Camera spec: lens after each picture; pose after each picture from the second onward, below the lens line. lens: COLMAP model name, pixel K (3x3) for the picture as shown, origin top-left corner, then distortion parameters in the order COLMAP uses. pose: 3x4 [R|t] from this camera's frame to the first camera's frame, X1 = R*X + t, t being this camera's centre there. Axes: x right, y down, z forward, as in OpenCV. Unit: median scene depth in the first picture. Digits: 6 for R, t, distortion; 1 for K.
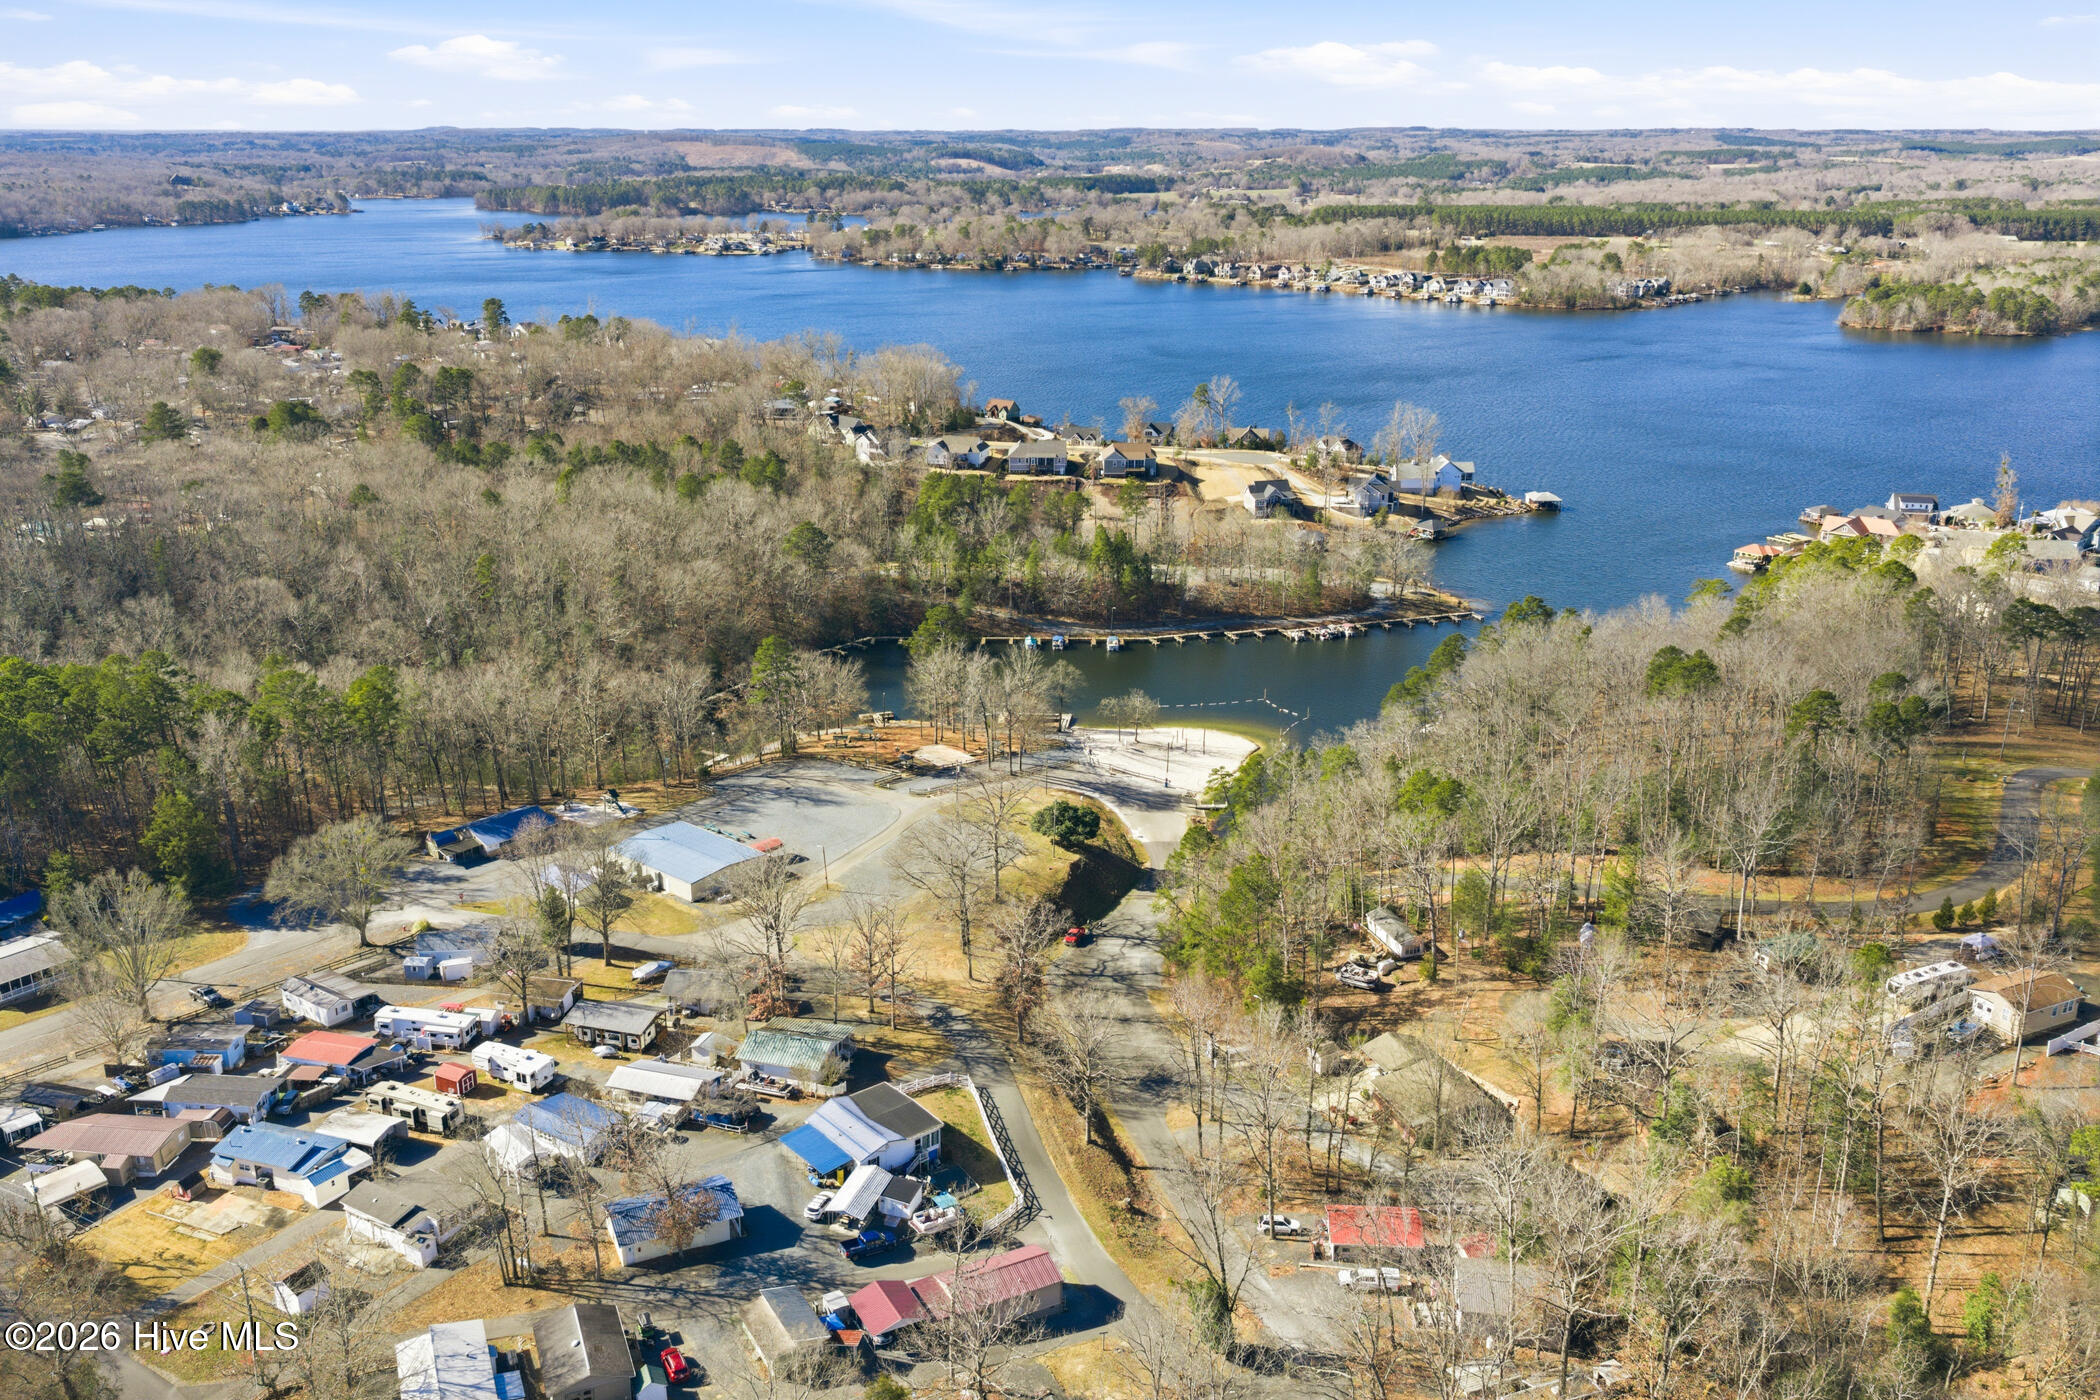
lens RADIAL K [[1786.3, 0, 1052.1], [0, 1786.3, 701.8], [0, 0, 1]] dist [0.004258, -0.008067]
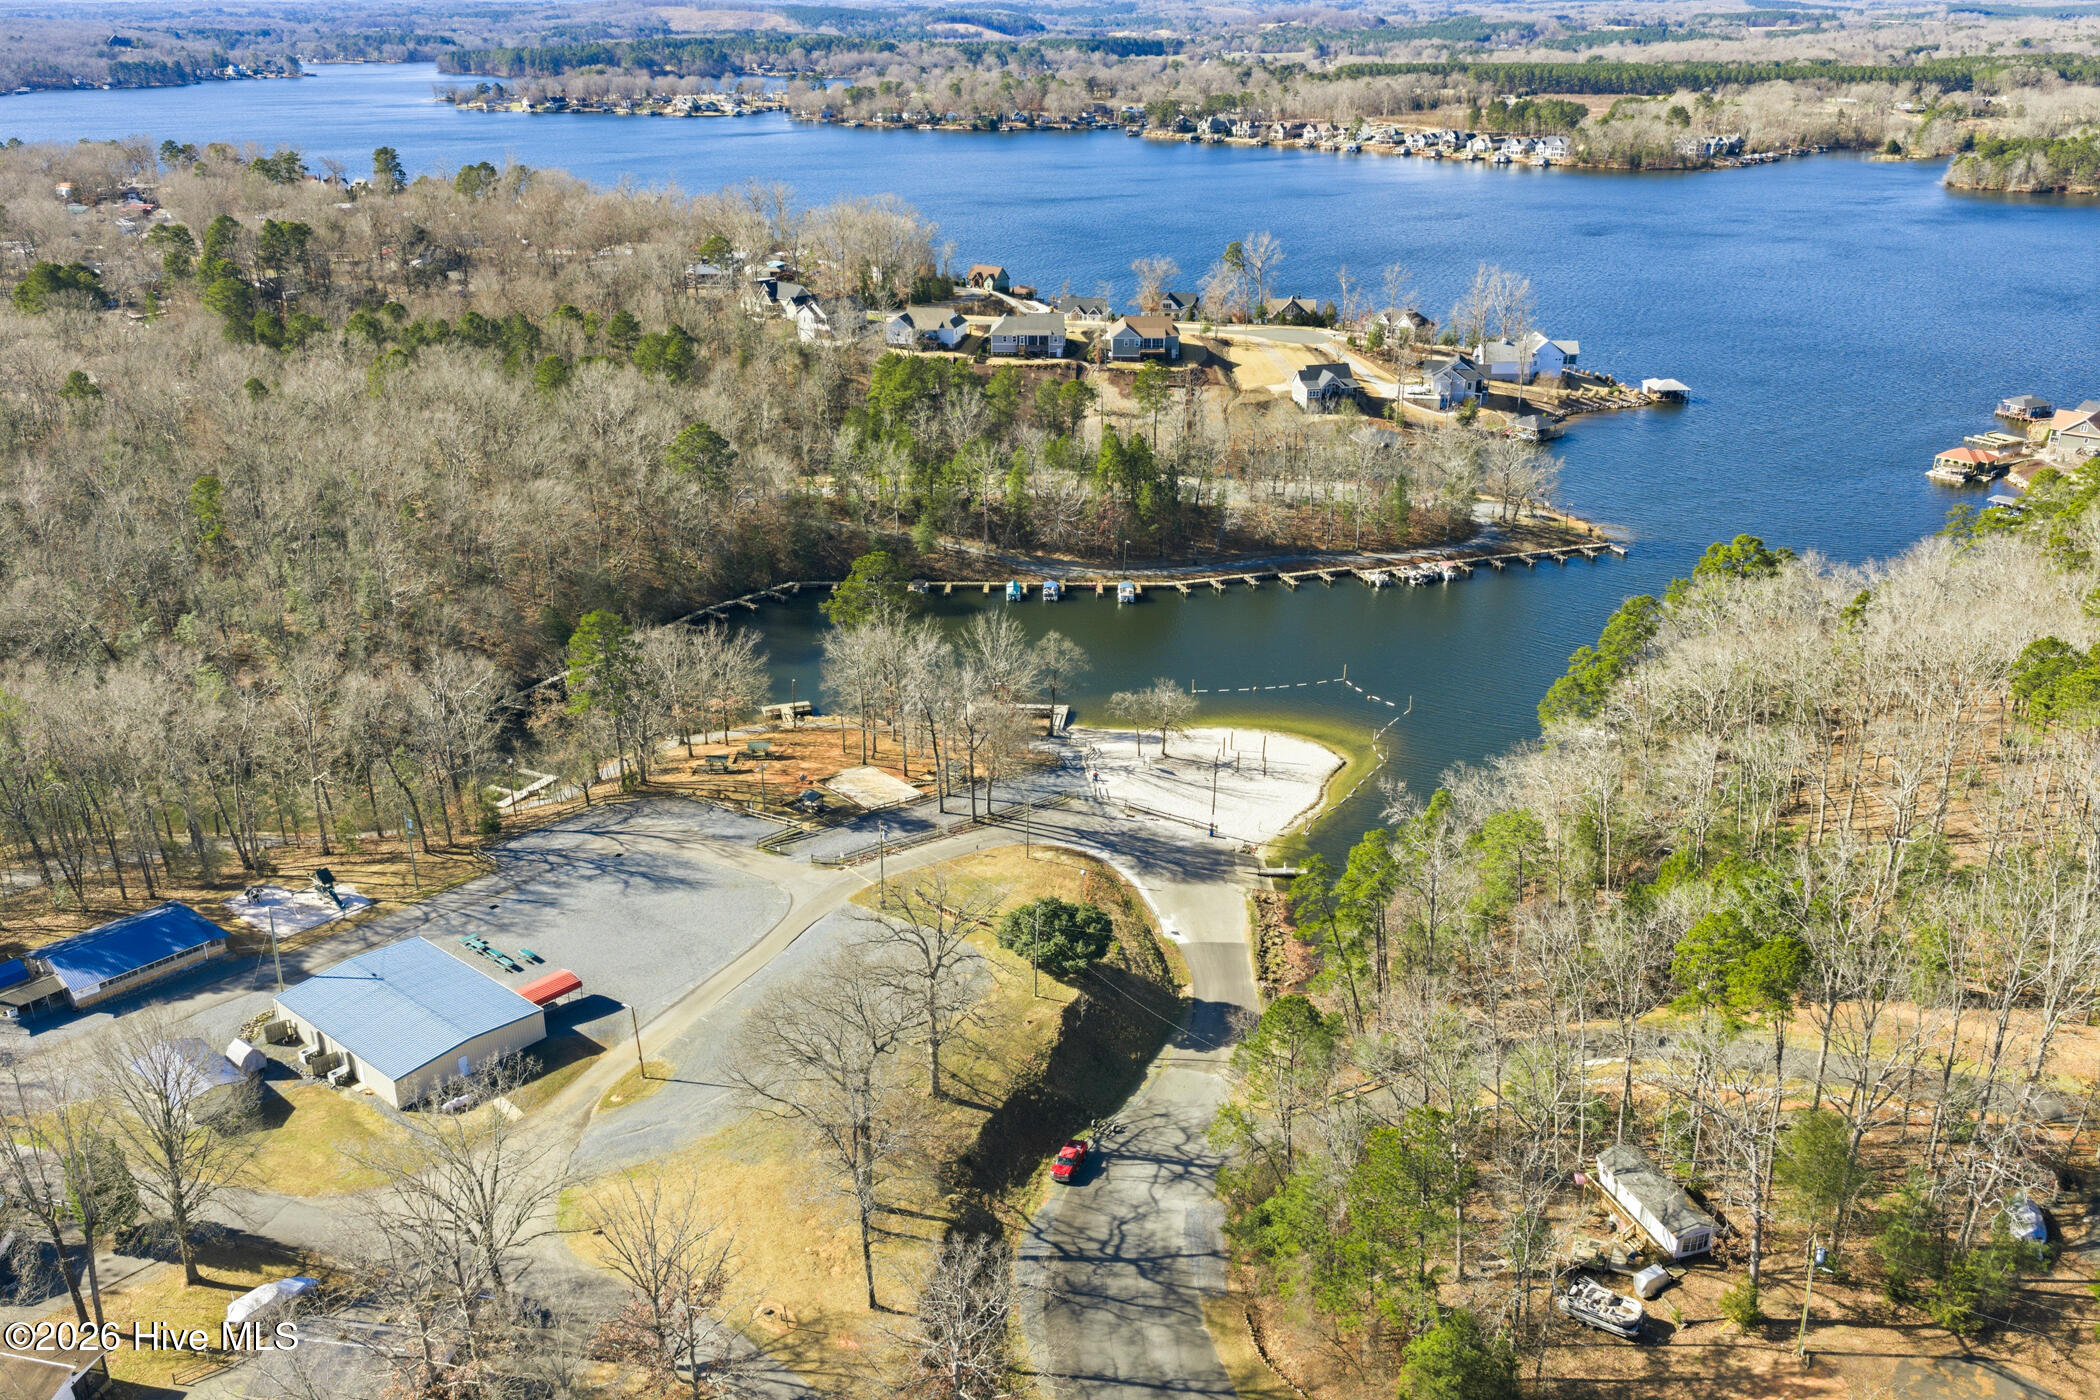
lens RADIAL K [[1786.3, 0, 1047.6], [0, 1786.3, 696.7], [0, 0, 1]] dist [0.004258, -0.008067]
pose [[0.999991, -0.000467, -0.004268, 0.003846], [0.000723, 0.998179, 0.060318, -0.025473], [0.004232, -0.060320, 0.998170, 0.205654]]
